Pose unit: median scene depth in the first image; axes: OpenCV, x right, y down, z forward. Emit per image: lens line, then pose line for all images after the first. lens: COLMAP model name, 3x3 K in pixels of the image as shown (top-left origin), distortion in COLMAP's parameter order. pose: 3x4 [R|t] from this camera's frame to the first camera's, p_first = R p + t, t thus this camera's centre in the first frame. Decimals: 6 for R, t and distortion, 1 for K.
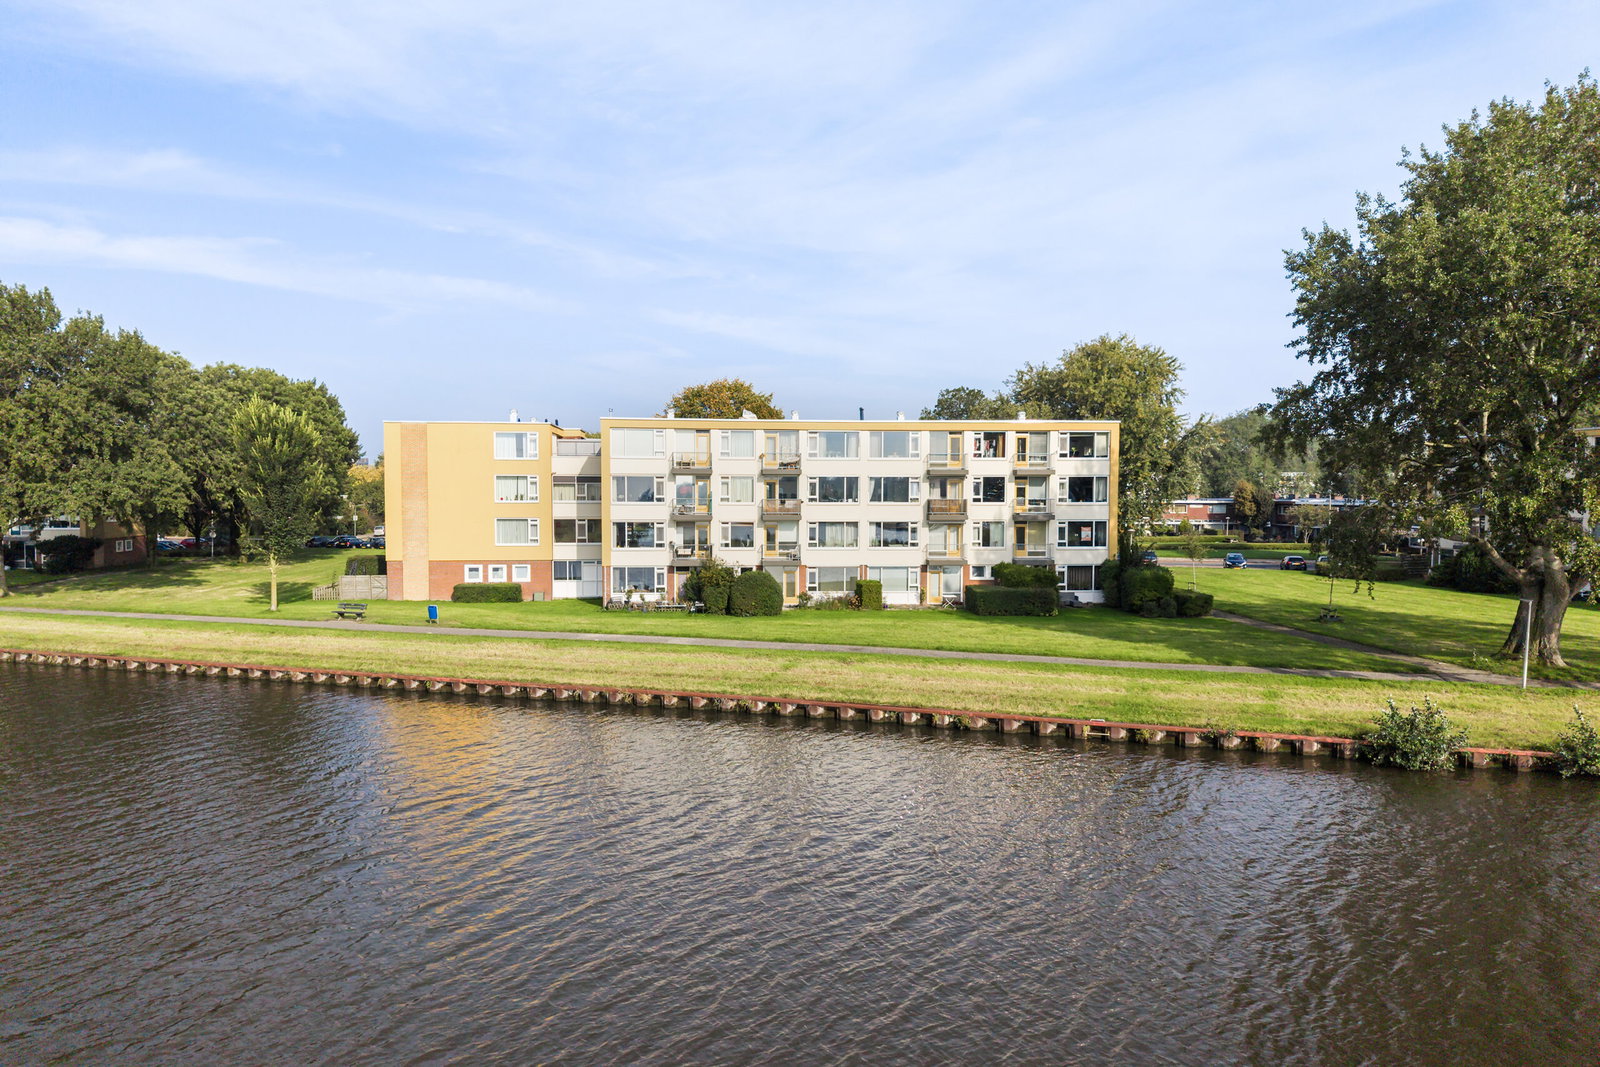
lens RADIAL K [[1095.1, 0, 800.6], [0, 1095.1, 526.2], [0, 0, 1]] dist [0.021486, -0.007611]
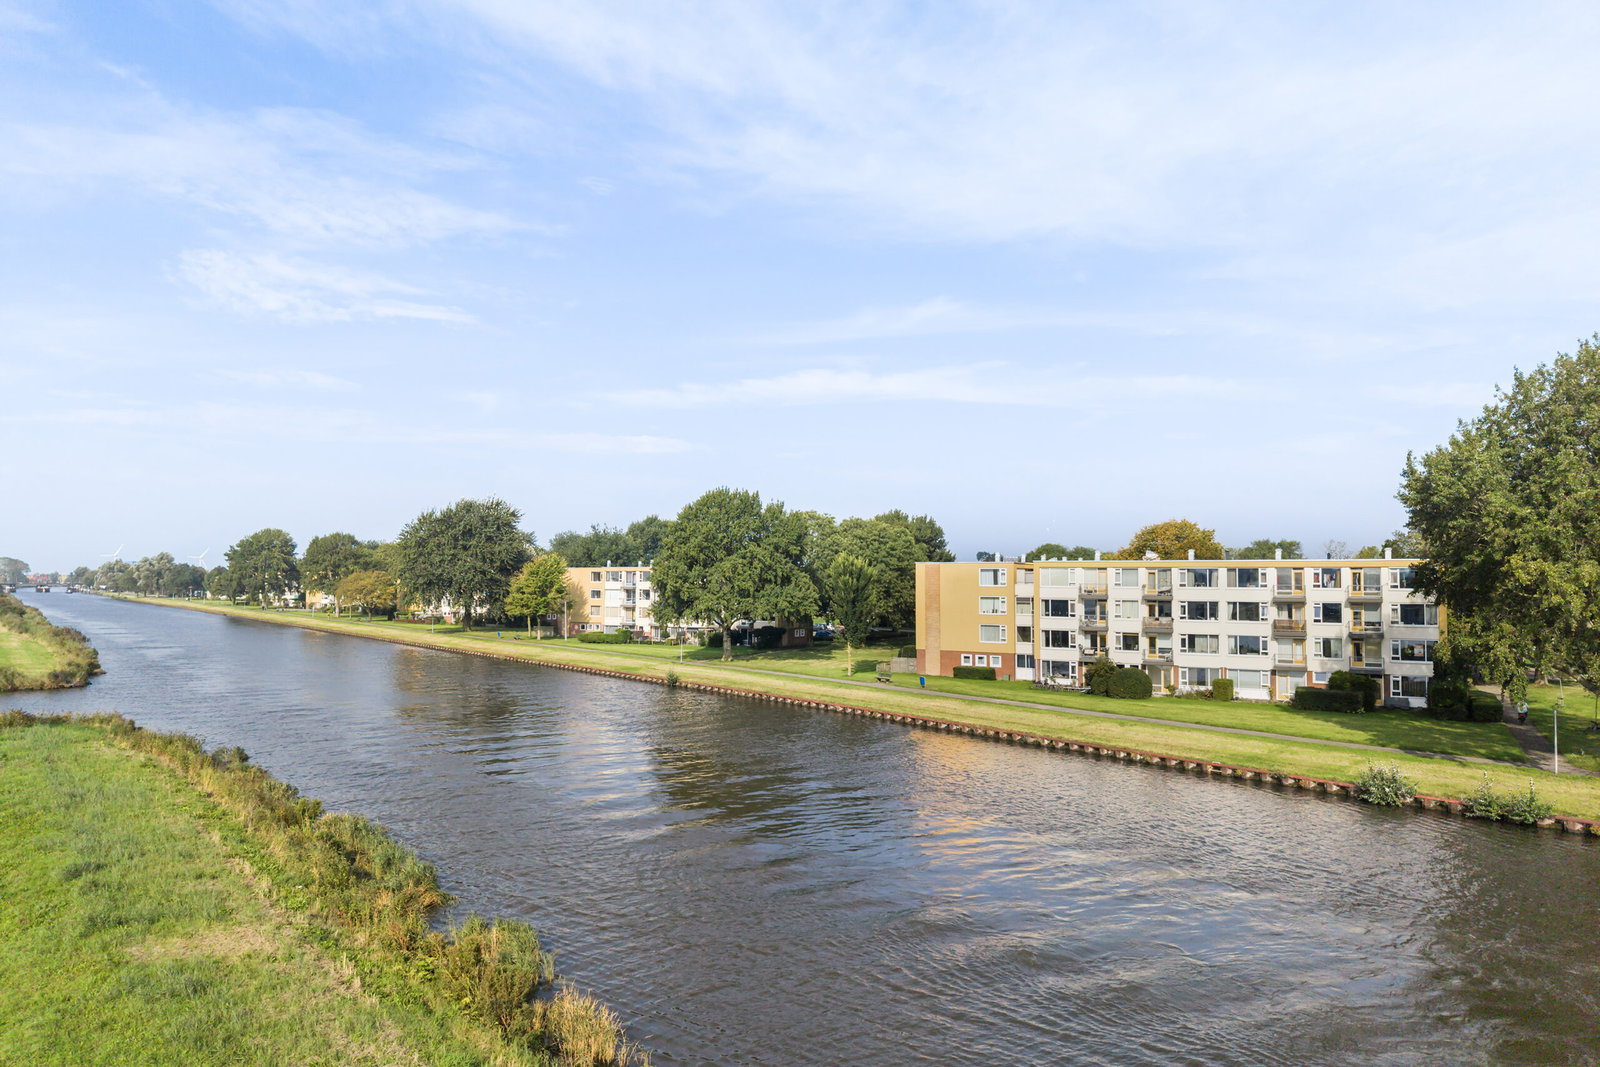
lens RADIAL K [[1095.1, 0, 799.4], [0, 1095.1, 539.3], [0, 0, 1]] dist [0.021486, -0.007611]
pose [[0.812840, -0.018050, -0.582207, 0.422497], [-0.026950, 0.997284, -0.068544, -0.014681], [0.581863, 0.071405, 0.810146, -0.409877]]
